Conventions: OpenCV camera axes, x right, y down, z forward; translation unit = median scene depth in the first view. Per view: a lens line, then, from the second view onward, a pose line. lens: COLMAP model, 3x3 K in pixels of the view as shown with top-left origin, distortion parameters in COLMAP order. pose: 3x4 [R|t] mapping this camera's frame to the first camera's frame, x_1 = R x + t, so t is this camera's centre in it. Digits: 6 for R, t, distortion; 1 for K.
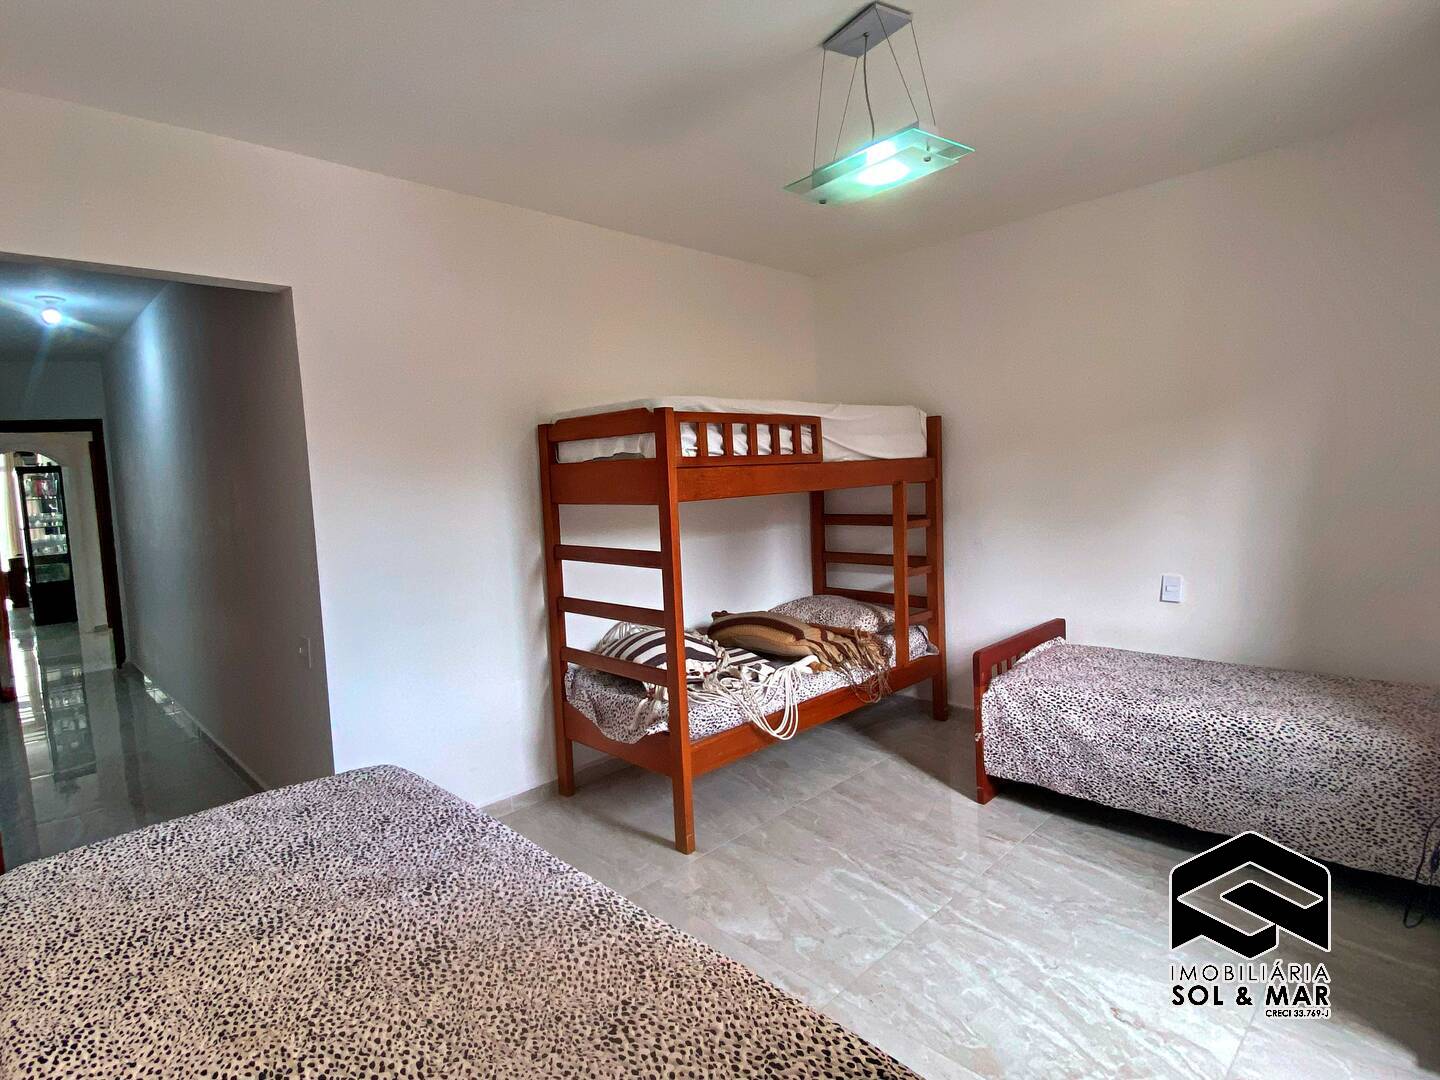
lens RADIAL K [[766.2, 0, 720.0], [0, 766.2, 540.0], [0, 0, 1]] dist [0.059050, -0.030065]
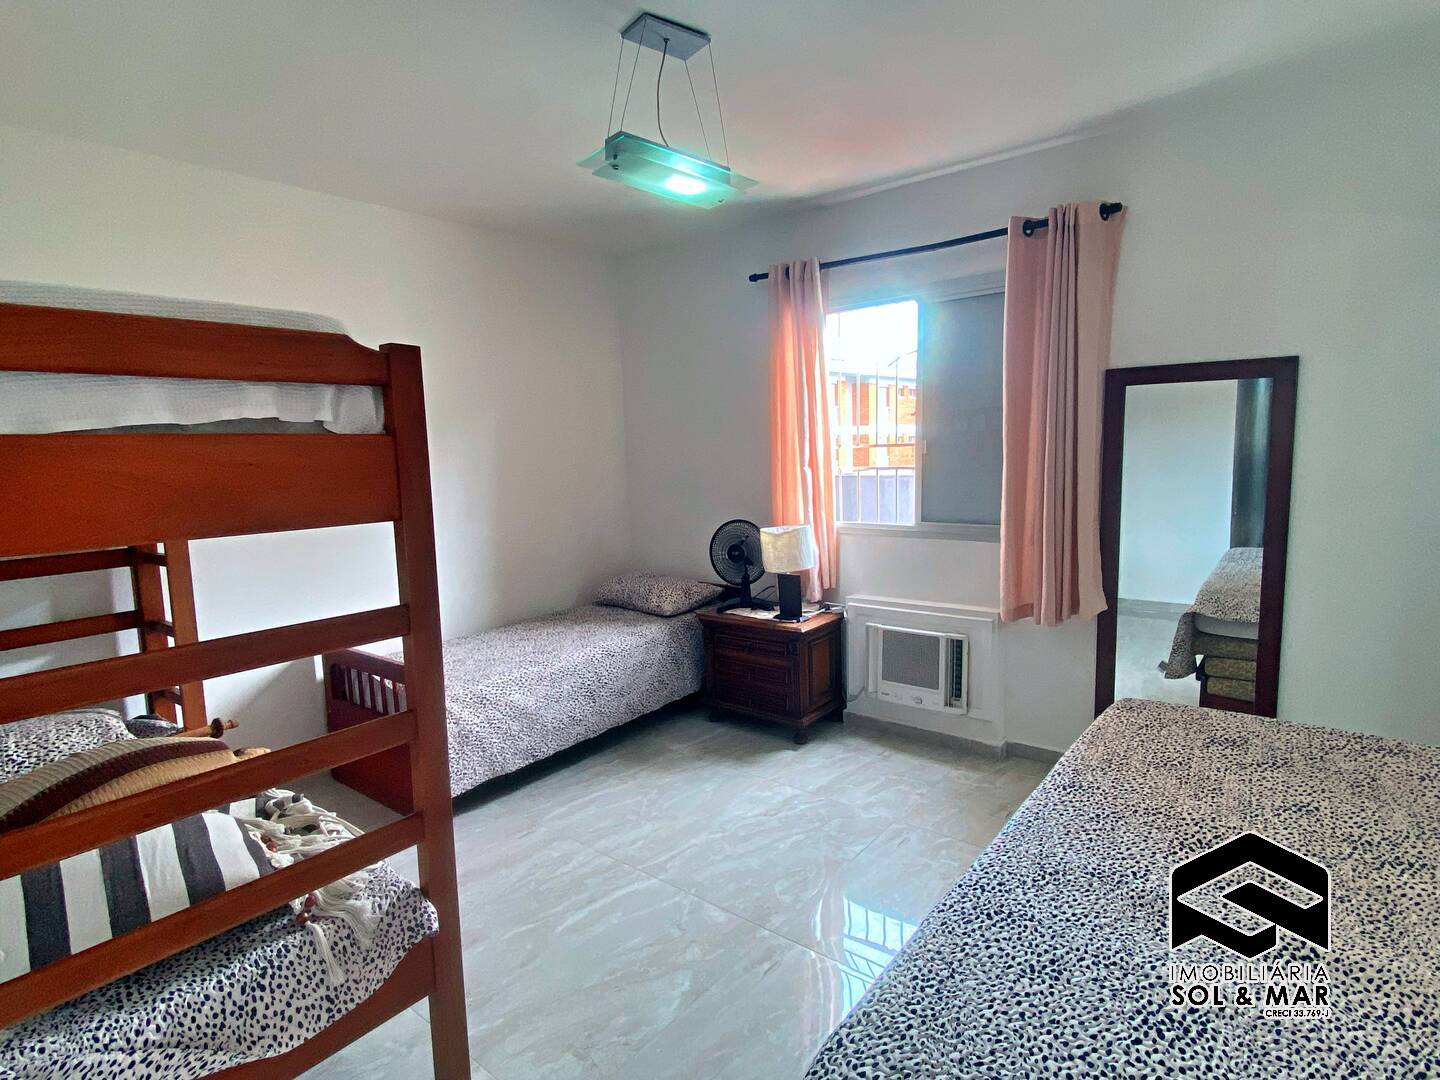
lens RADIAL K [[766.2, 0, 720.0], [0, 766.2, 540.0], [0, 0, 1]] dist [0.059050, -0.030065]
pose [[-0.111234, -0.073348, 0.991084, -0.696241], [0.121811, 0.988747, 0.086846, -0.053801], [-0.986301, 0.130385, -0.101047, 0.868287]]
